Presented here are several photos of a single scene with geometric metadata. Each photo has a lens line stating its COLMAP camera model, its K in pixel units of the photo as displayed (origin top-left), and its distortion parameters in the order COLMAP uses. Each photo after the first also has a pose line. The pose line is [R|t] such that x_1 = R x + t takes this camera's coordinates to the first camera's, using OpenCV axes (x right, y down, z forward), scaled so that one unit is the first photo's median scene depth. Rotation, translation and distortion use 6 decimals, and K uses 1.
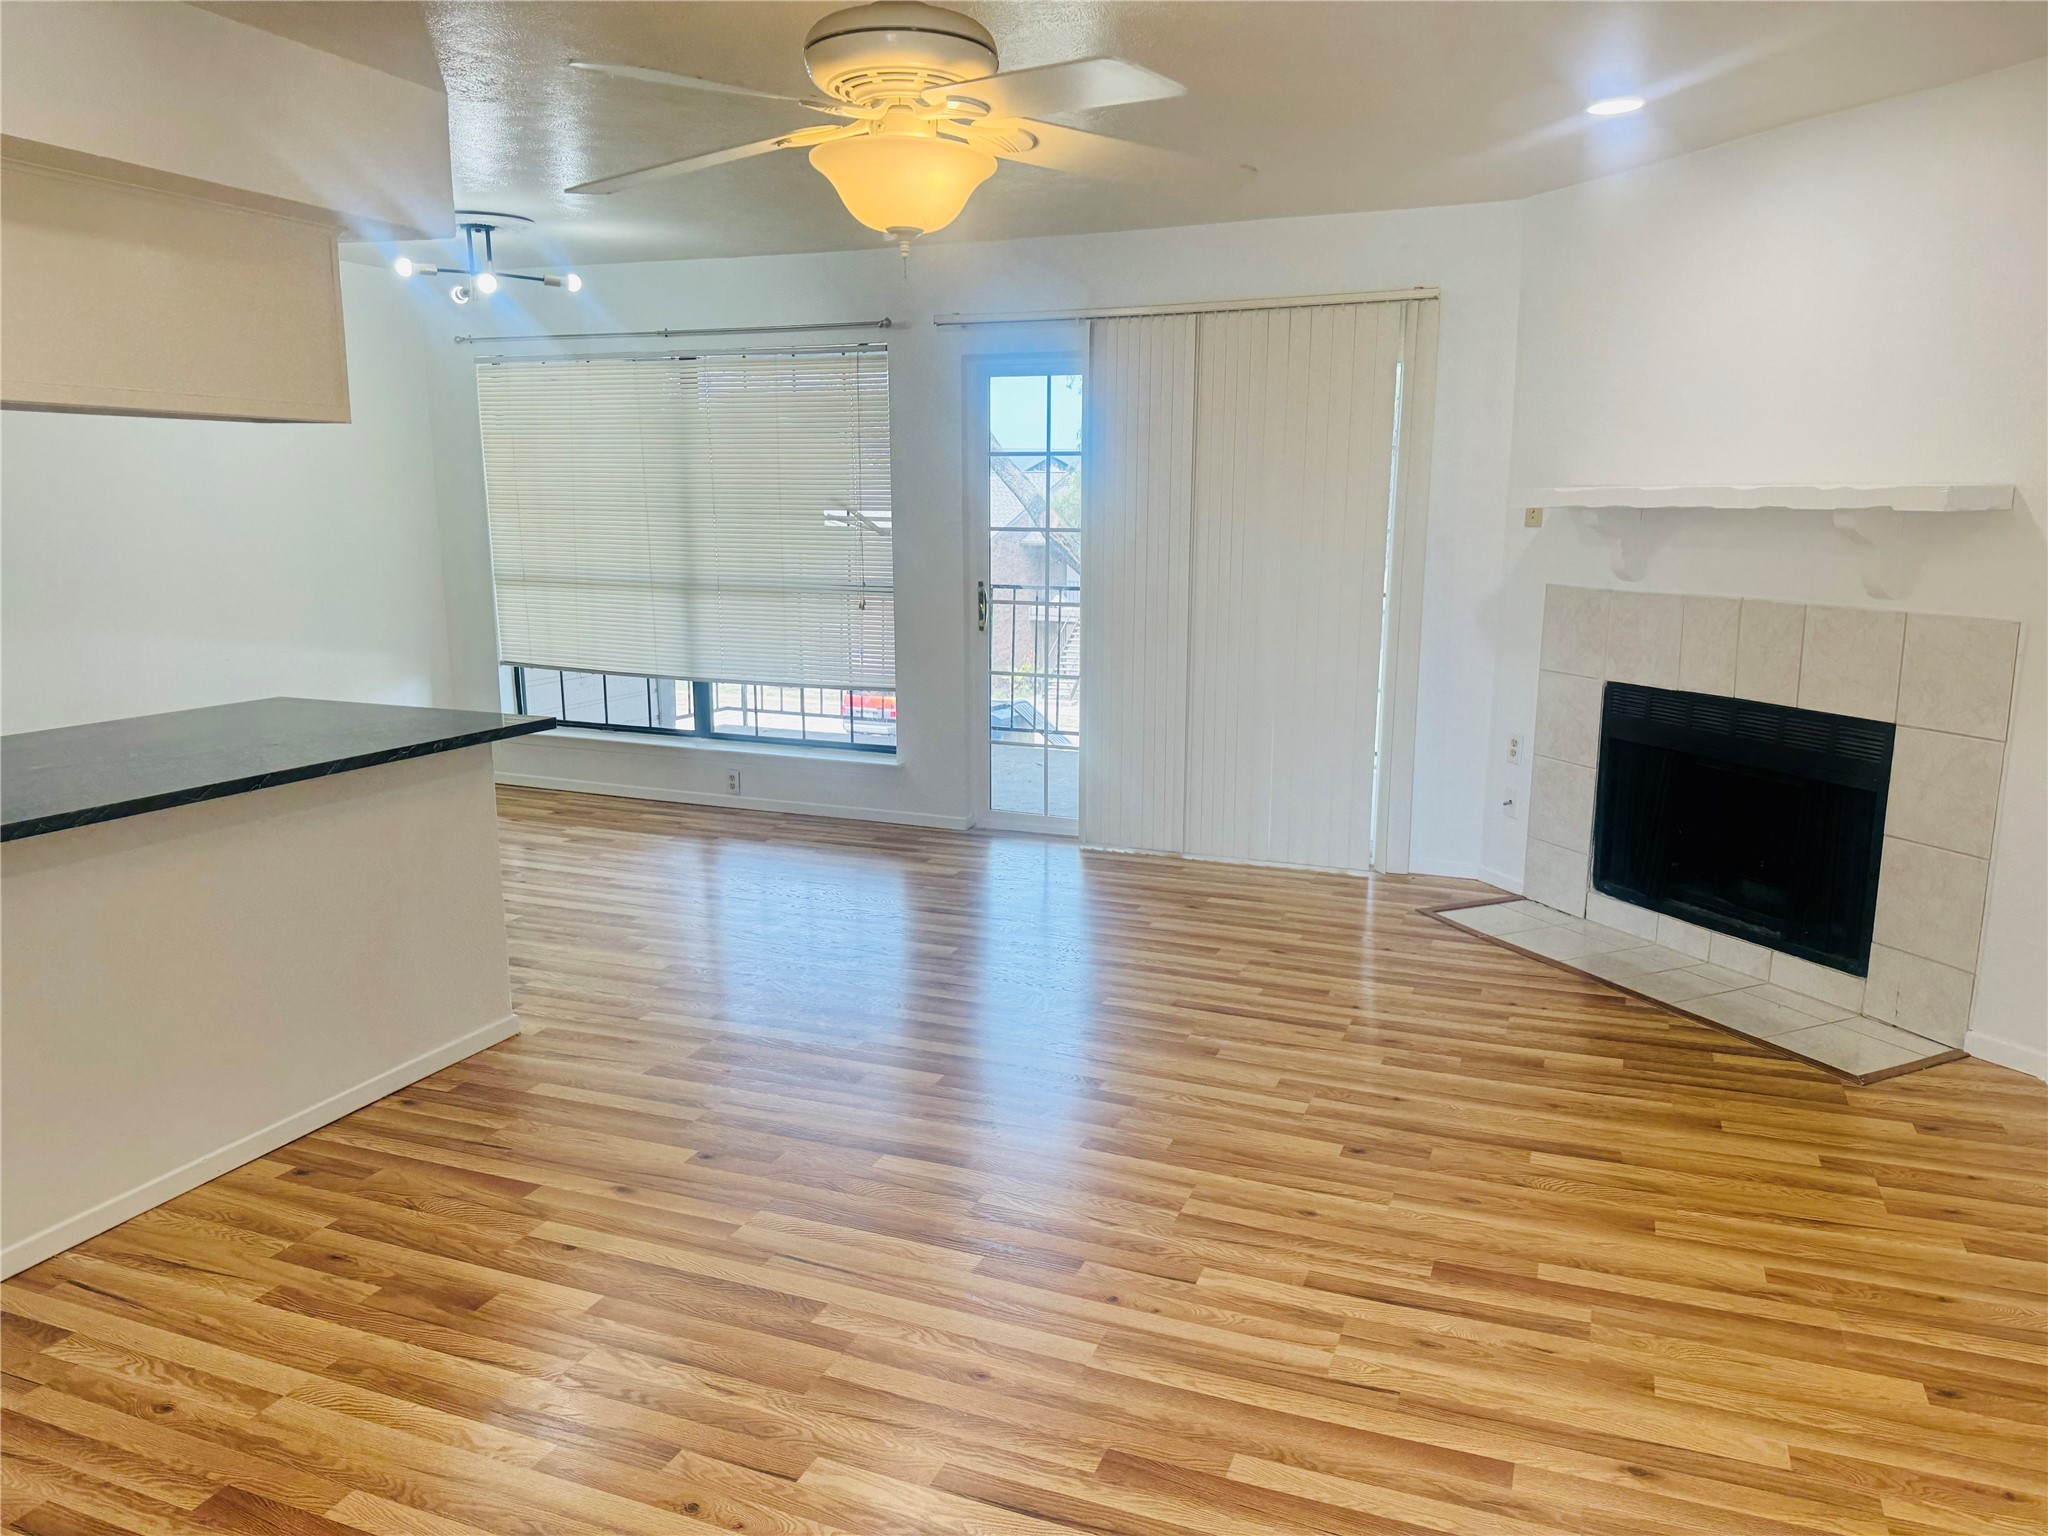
lens RADIAL K [[1442.6, 0, 1022.8], [0, 1442.6, 766.2], [0, 0, 1]] dist [0.006801, -0.003065]
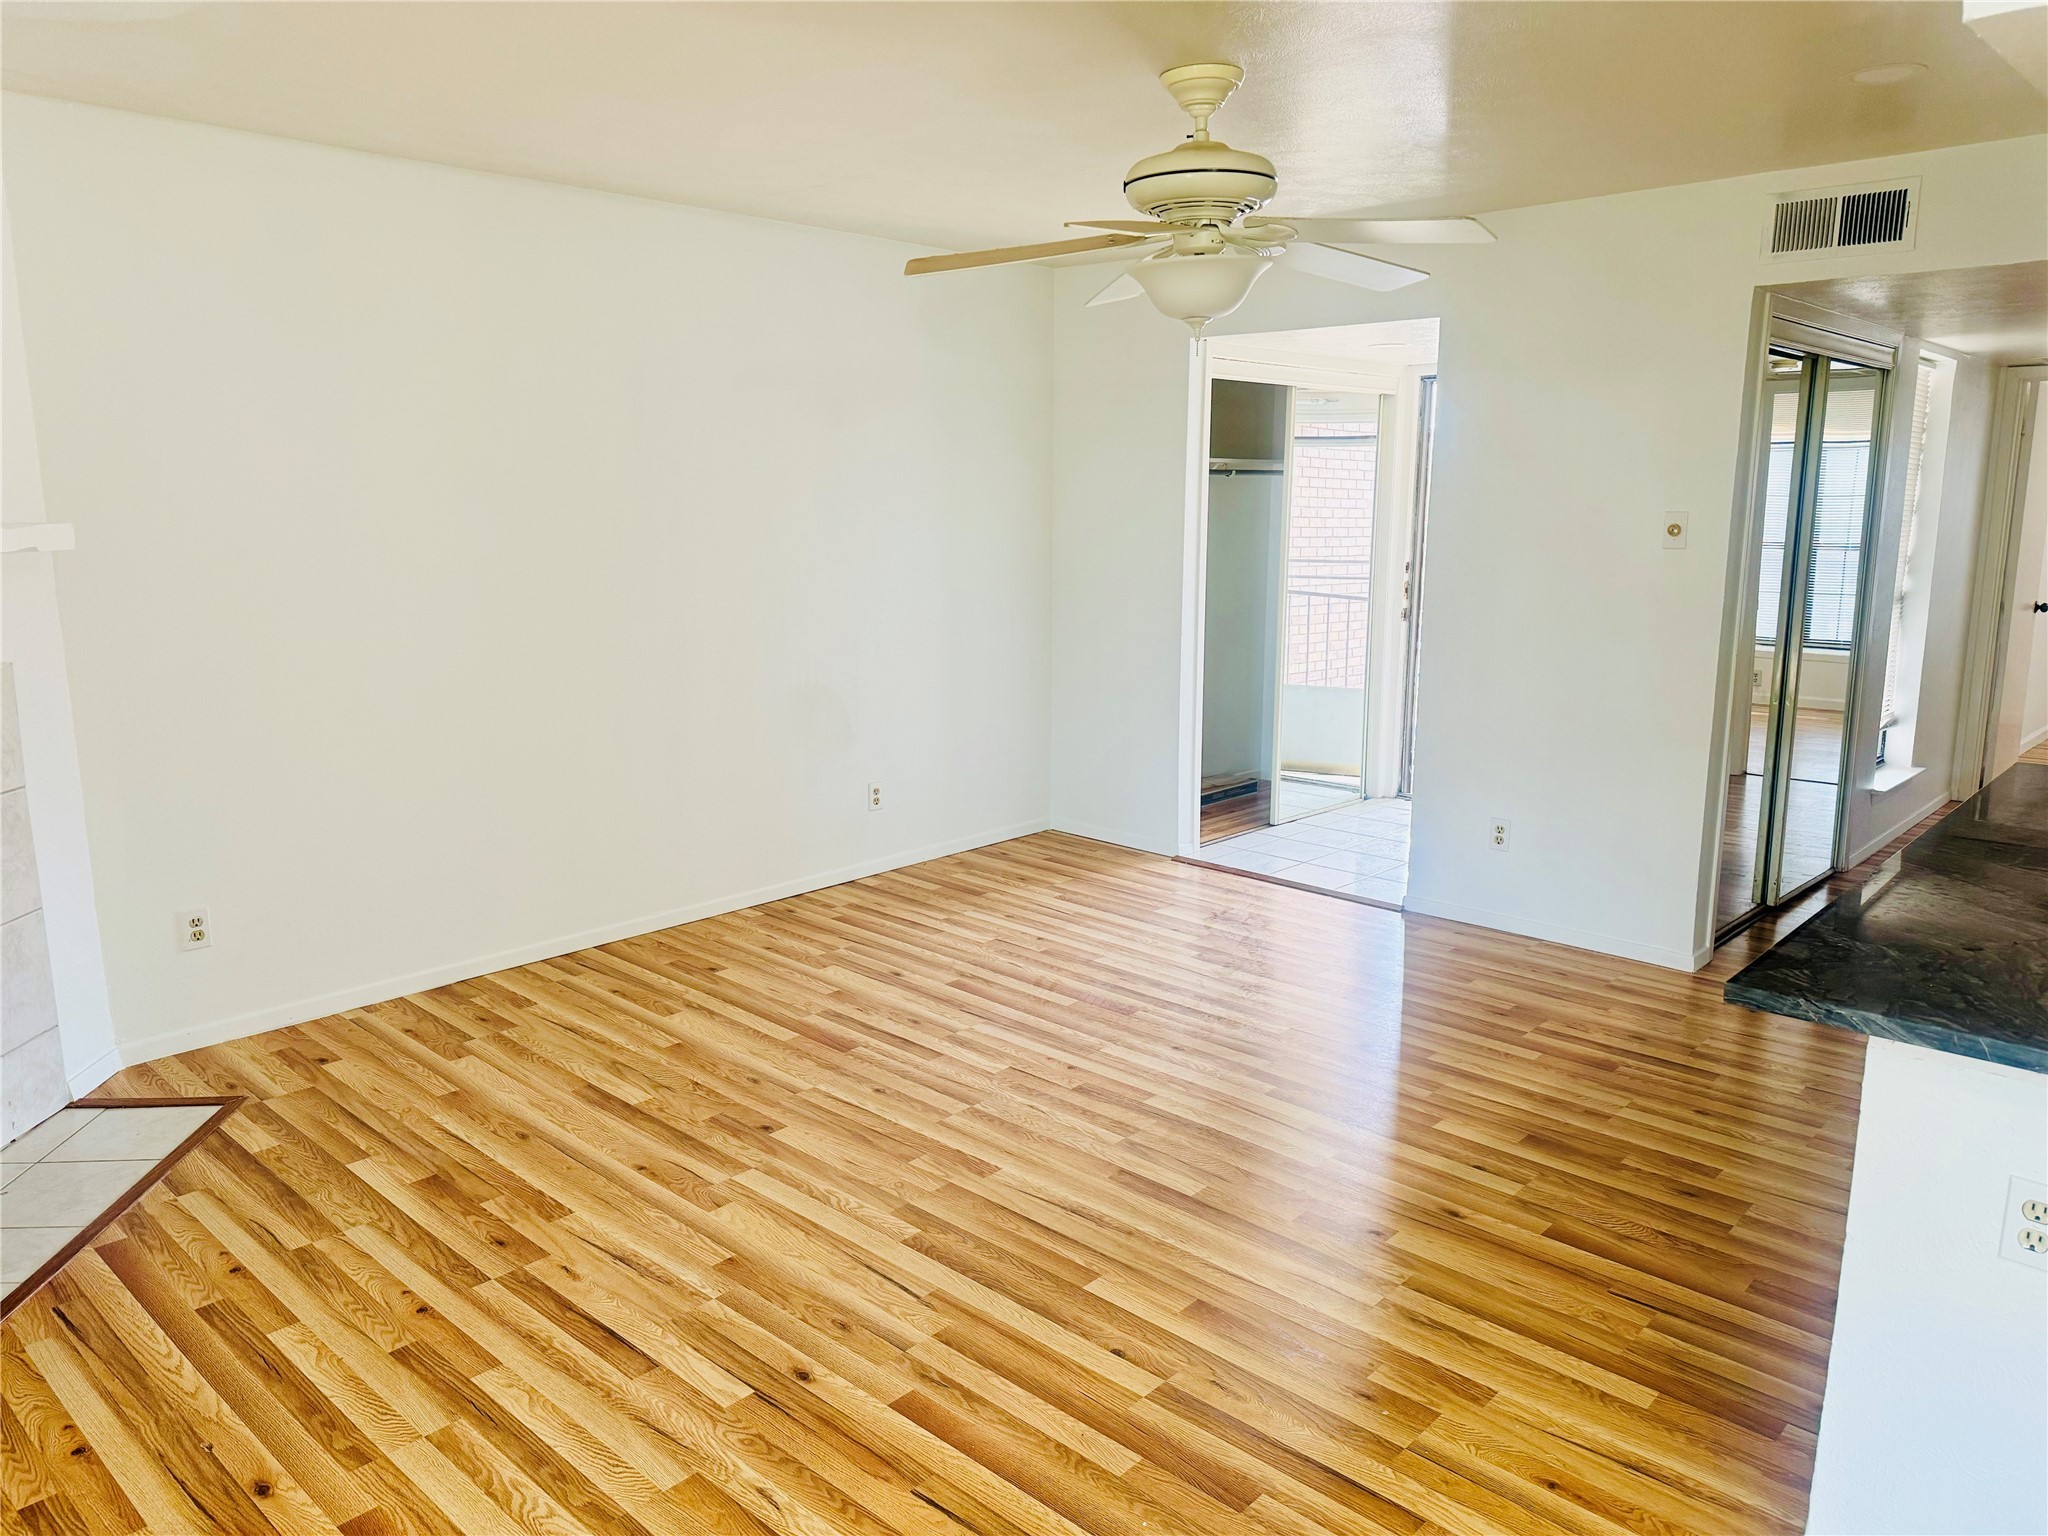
lens RADIAL K [[1442.6, 0, 1021.2], [0, 1442.6, 765.8], [0, 0, 1]] dist [0.006801, -0.003065]
pose [[-0.935973, -0.061012, 0.346745, -0.314160], [0.071839, 0.931053, 0.357741, -0.369320], [-0.344664, 0.359746, -0.867058, 1.804575]]
